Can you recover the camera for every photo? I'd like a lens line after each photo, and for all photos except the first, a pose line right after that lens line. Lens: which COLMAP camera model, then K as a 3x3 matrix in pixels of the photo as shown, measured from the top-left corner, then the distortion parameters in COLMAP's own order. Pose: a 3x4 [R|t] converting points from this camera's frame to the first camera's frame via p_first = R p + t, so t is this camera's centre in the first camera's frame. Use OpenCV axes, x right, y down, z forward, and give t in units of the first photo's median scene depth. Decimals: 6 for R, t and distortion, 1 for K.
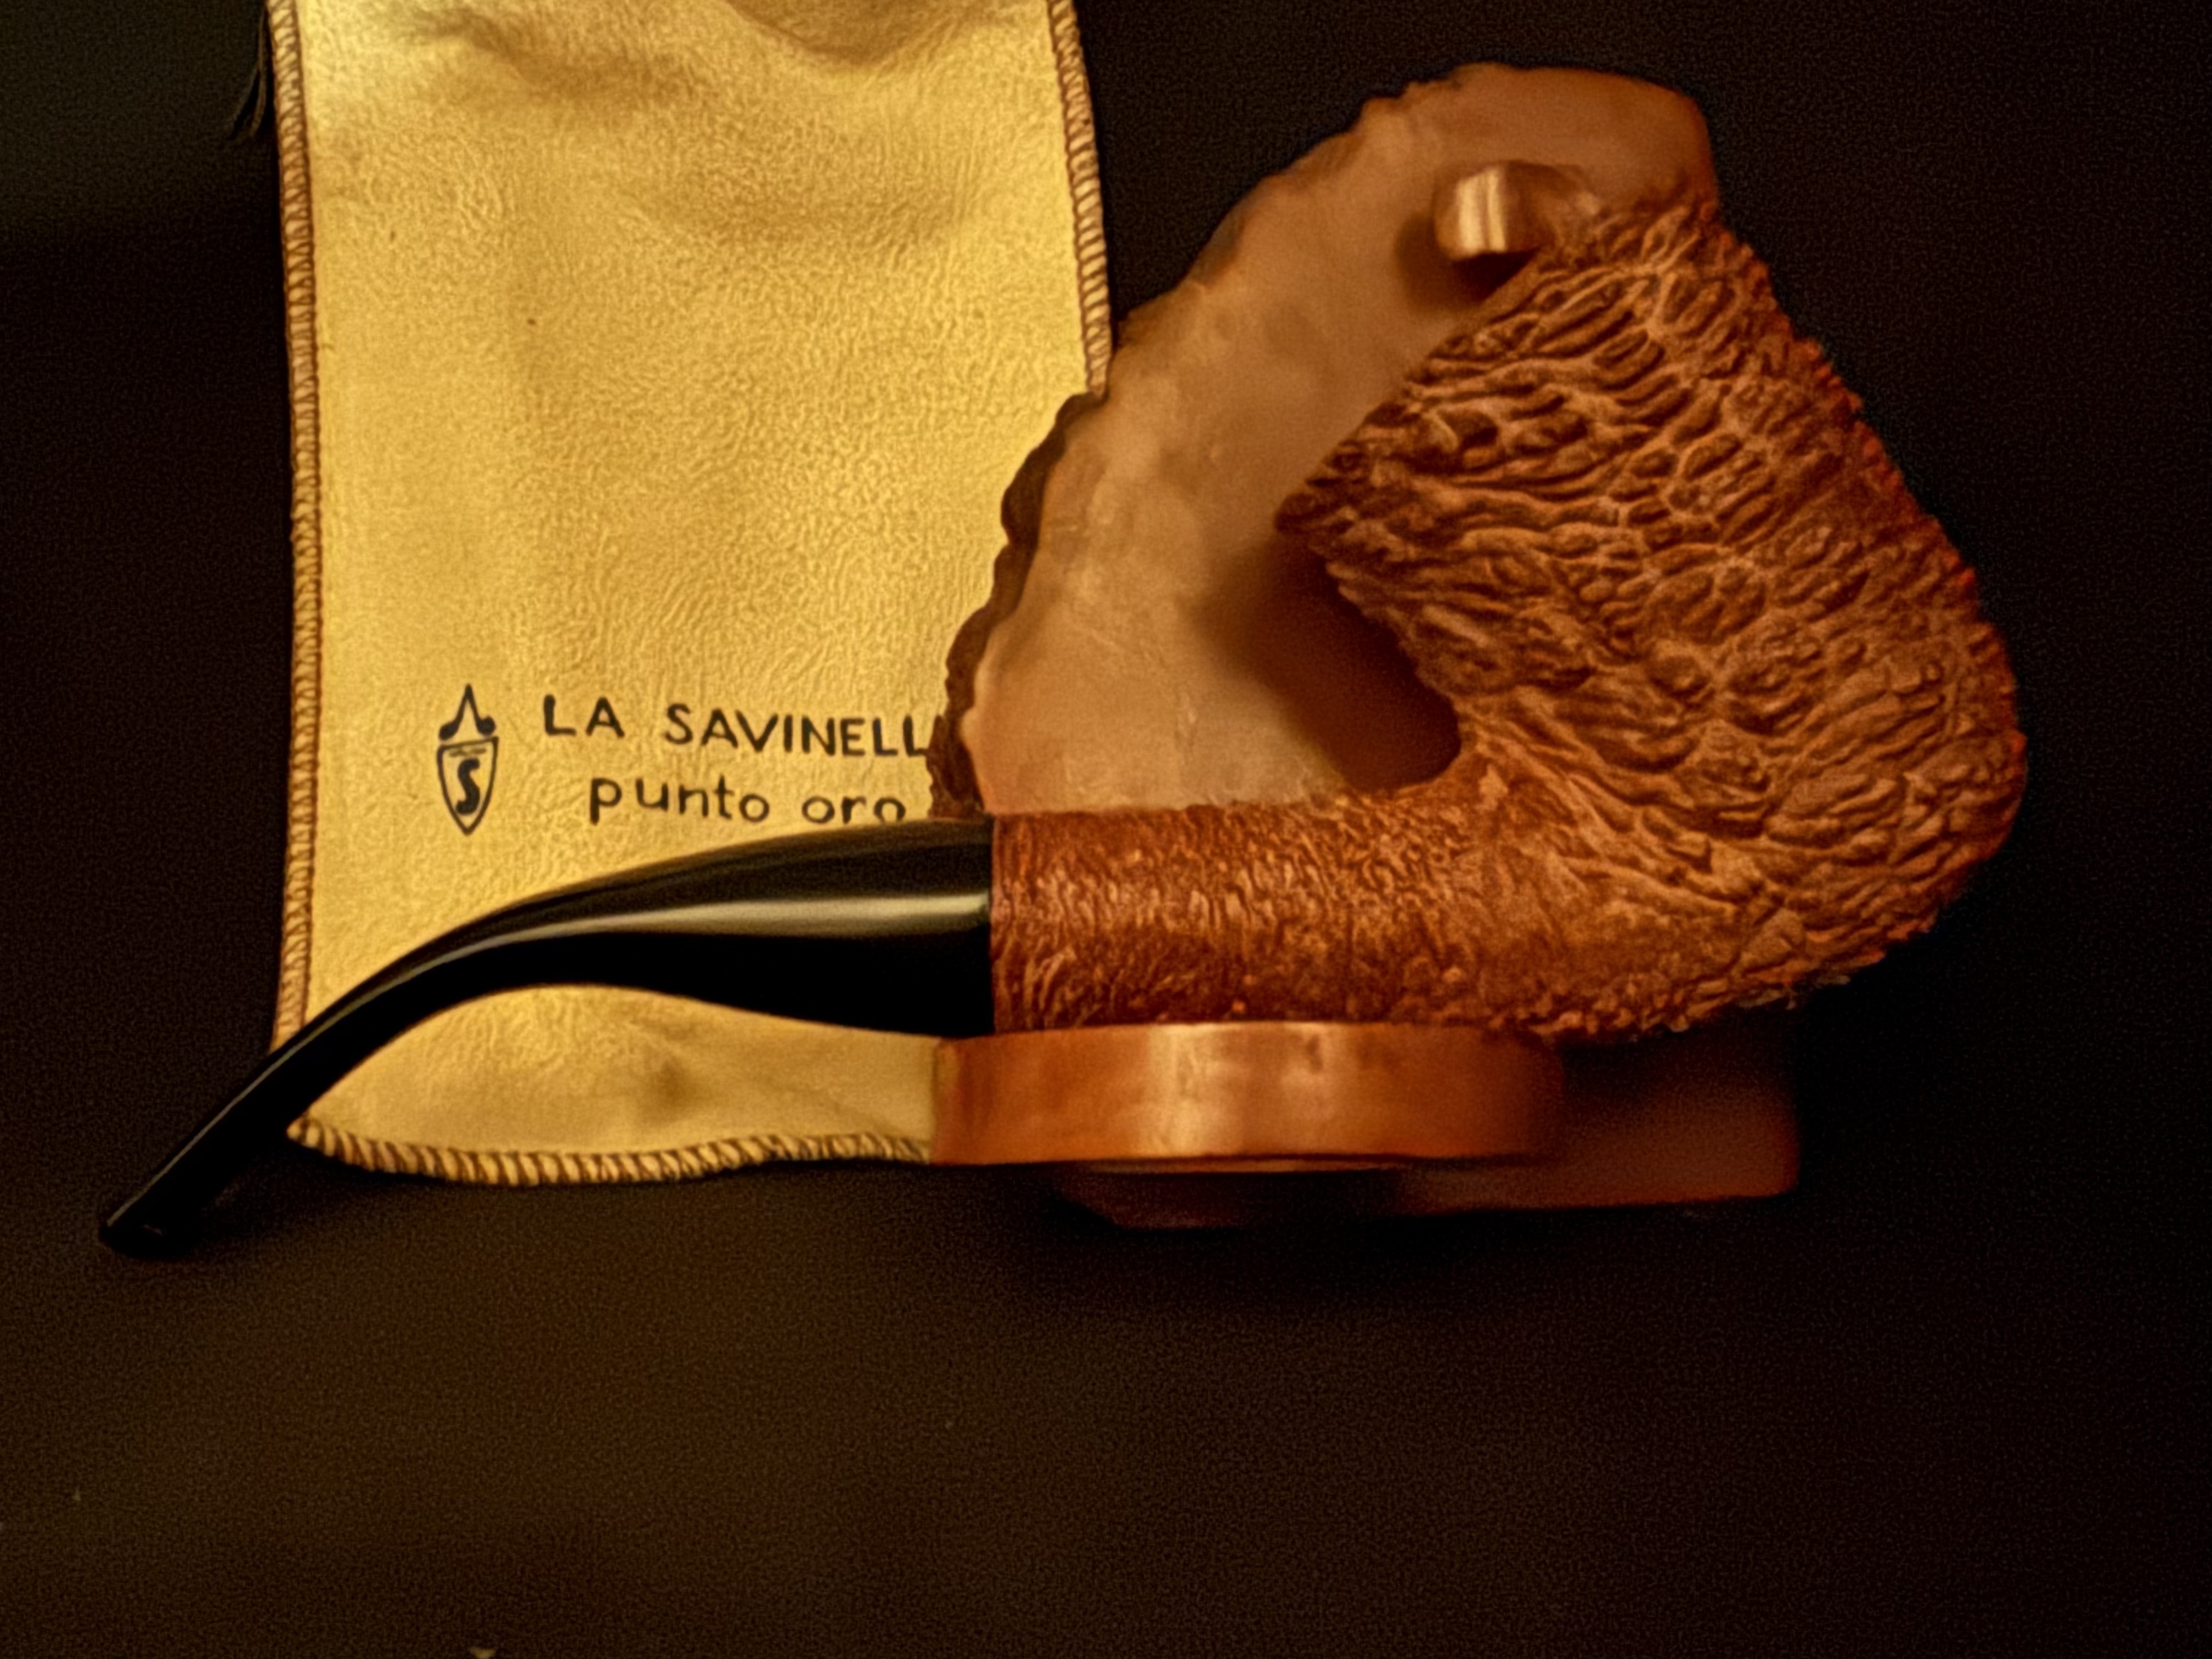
lens RADIAL K [[2436.2, 0, 845.0], [0, 2436.2, 828.6], [0, 0, 1]] dist [-0.008631, -0.008974]
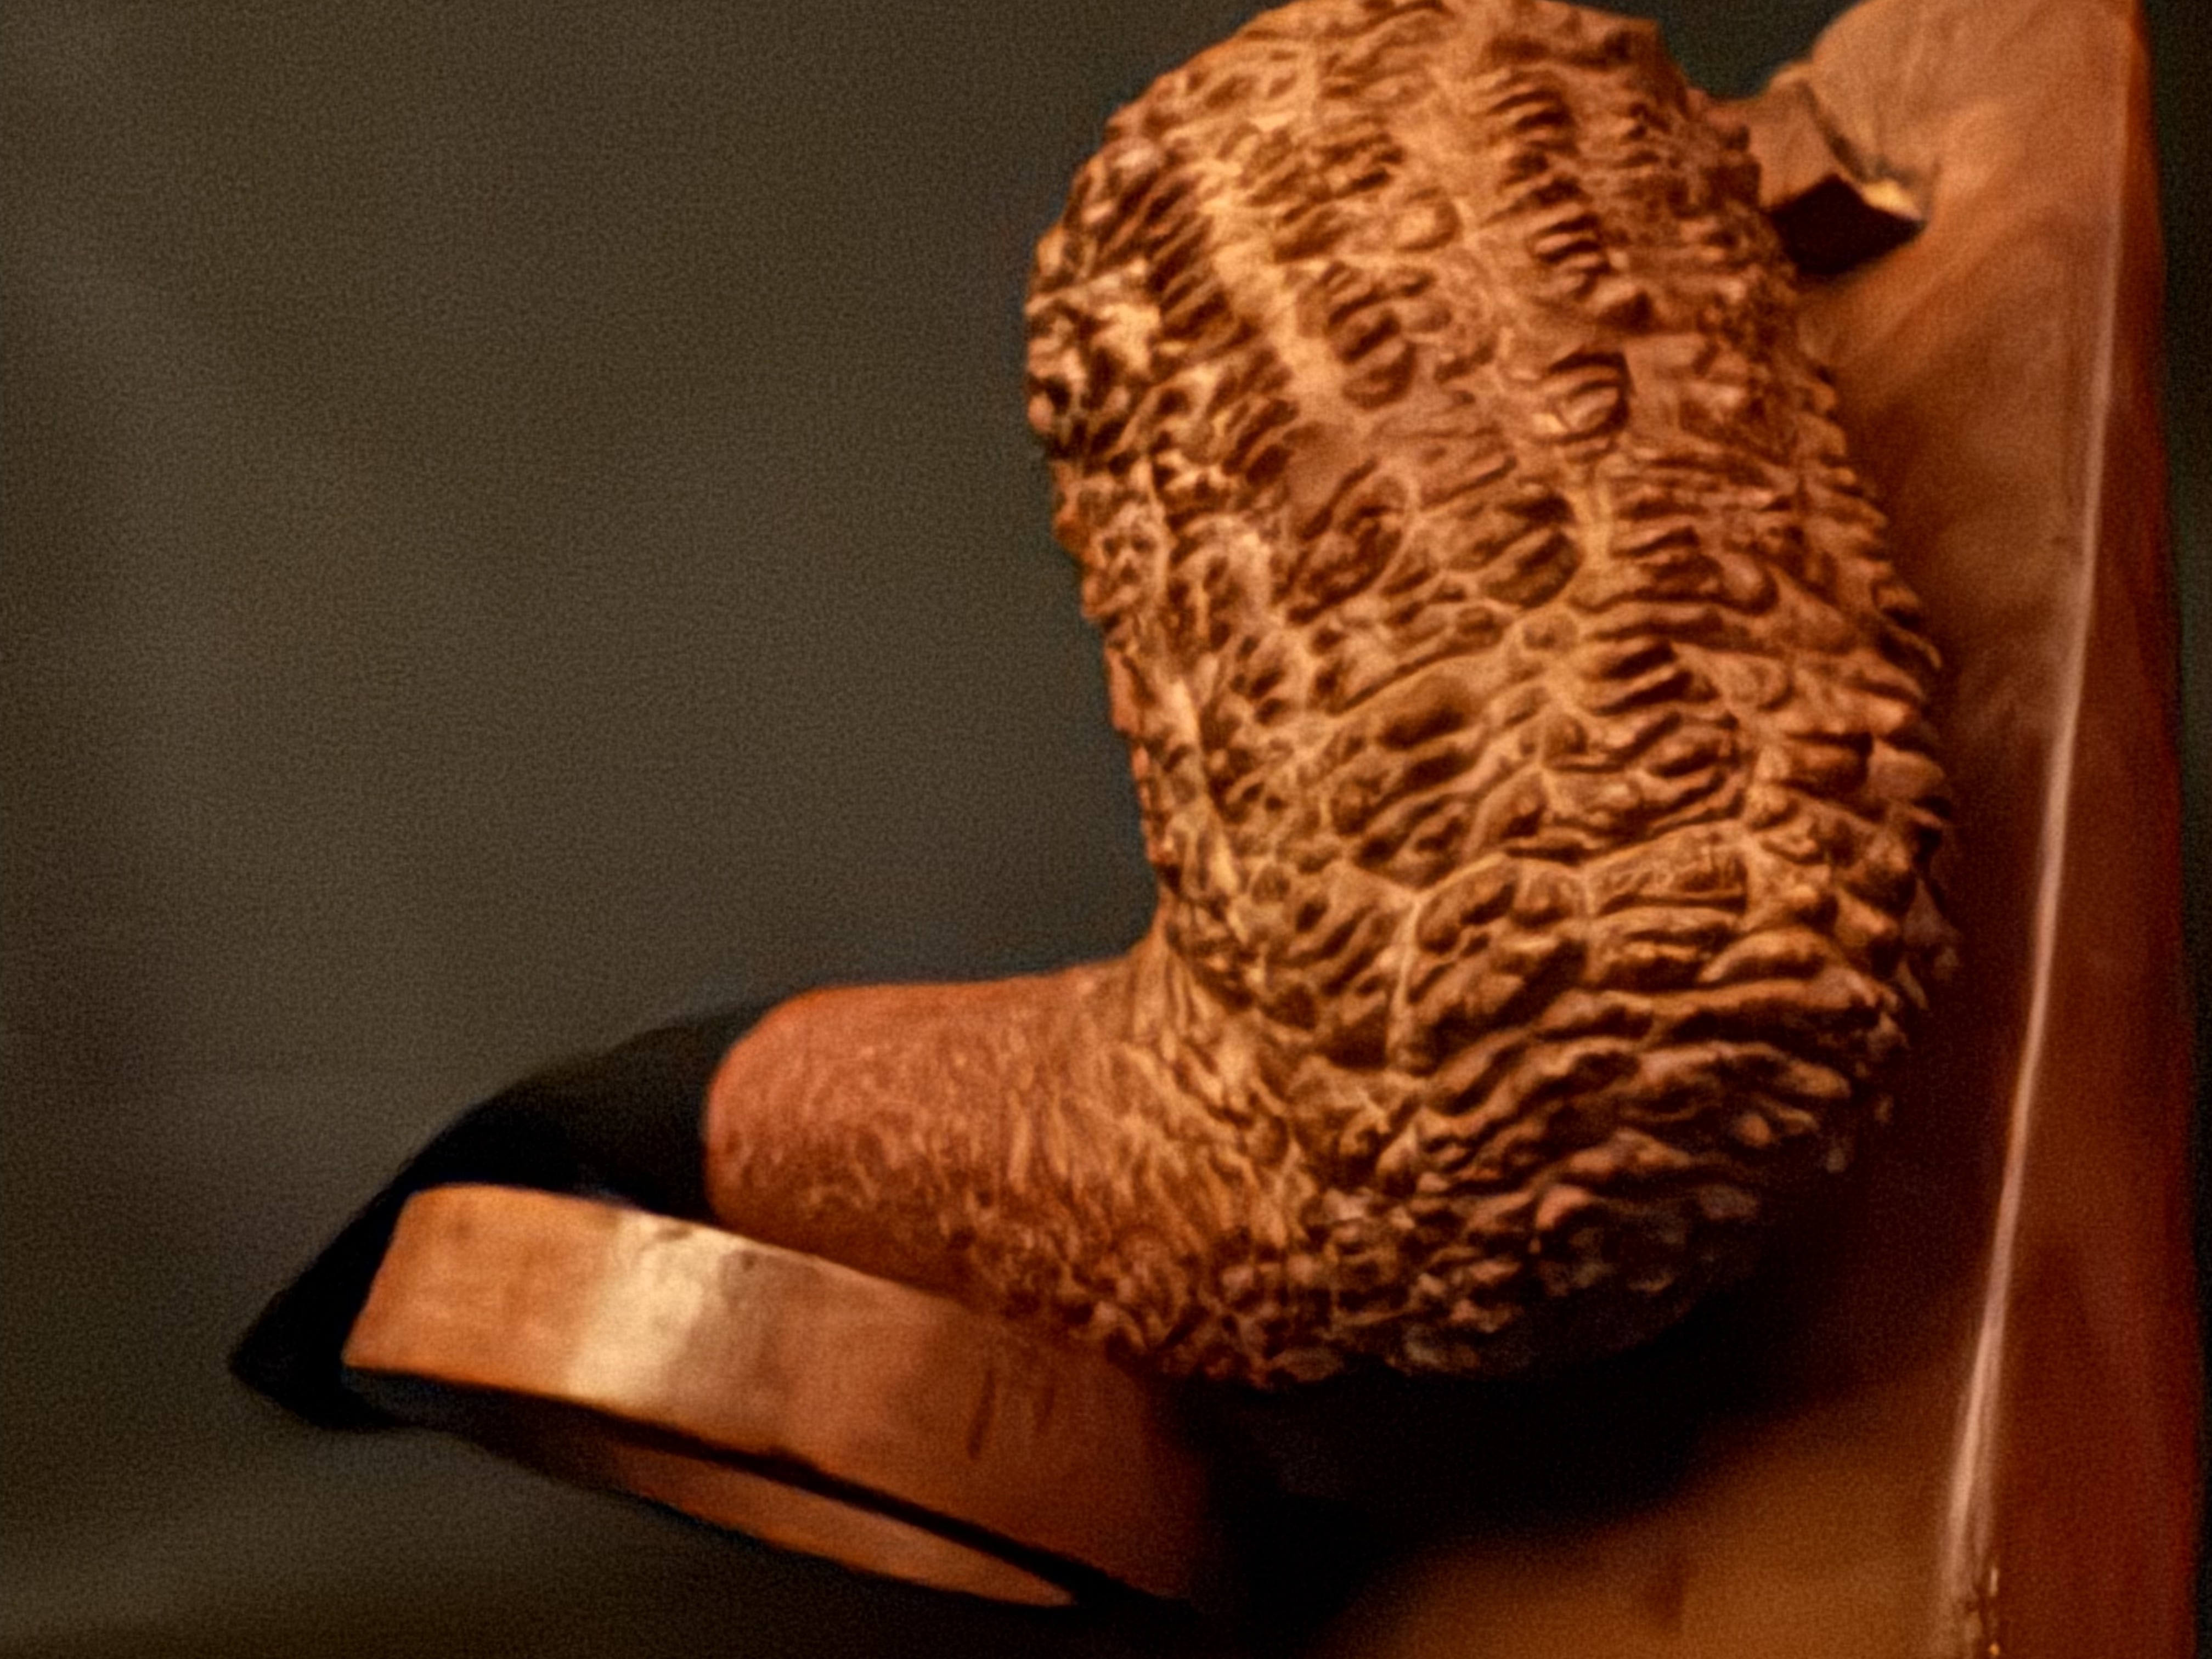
lens RADIAL K [[2685.2, 0, 1383.6], [0, 2685.2, 804.1], [0, 0, 1]] dist [0.003154, -0.001084]
pose [[0.695375, -0.003130, -0.718640, 0.835490], [-0.180914, 0.967023, -0.179269, 0.063729], [0.695502, 0.254671, 0.671877, 0.573628]]
